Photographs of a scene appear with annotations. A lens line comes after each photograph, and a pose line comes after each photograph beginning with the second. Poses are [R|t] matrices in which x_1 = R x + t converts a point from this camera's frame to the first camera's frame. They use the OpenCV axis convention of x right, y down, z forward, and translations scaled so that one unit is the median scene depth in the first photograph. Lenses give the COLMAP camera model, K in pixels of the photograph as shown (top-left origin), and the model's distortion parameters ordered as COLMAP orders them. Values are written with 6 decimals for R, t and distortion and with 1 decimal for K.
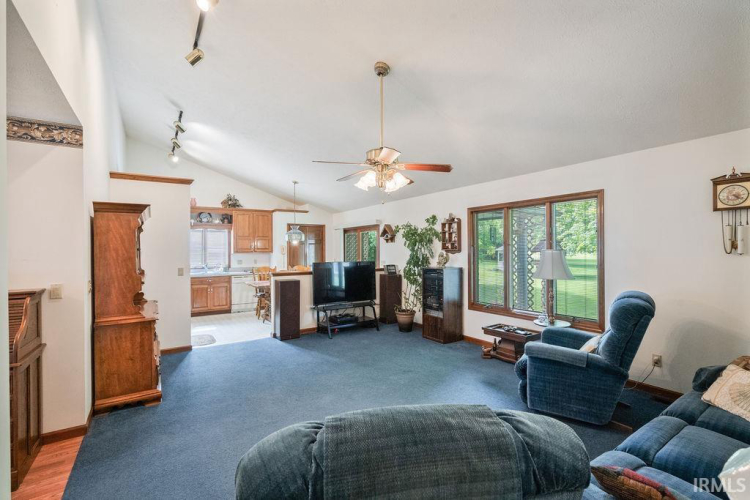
lens RADIAL K [[342.9, 0, 375.8], [0, 342.9, 248.0], [0, 0, 1]] dist [-0.003676, 0.000295]
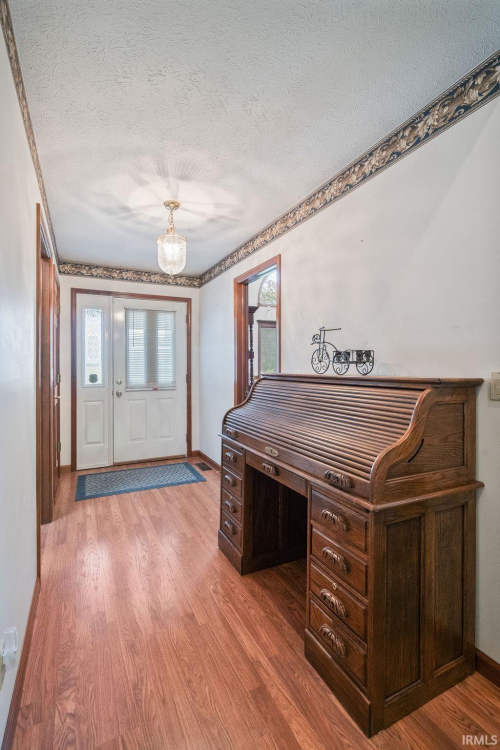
lens RADIAL K [[342.9, 0, 250.0], [0, 342.9, 370.9], [0, 0, 1]] dist [-0.003676, 0.000295]
pose [[-0.119177, 0.012047, -0.992800, -0.405010], [0.011941, 0.999871, 0.010699, 0.097818], [0.992801, -0.010580, -0.119306, 0.714708]]
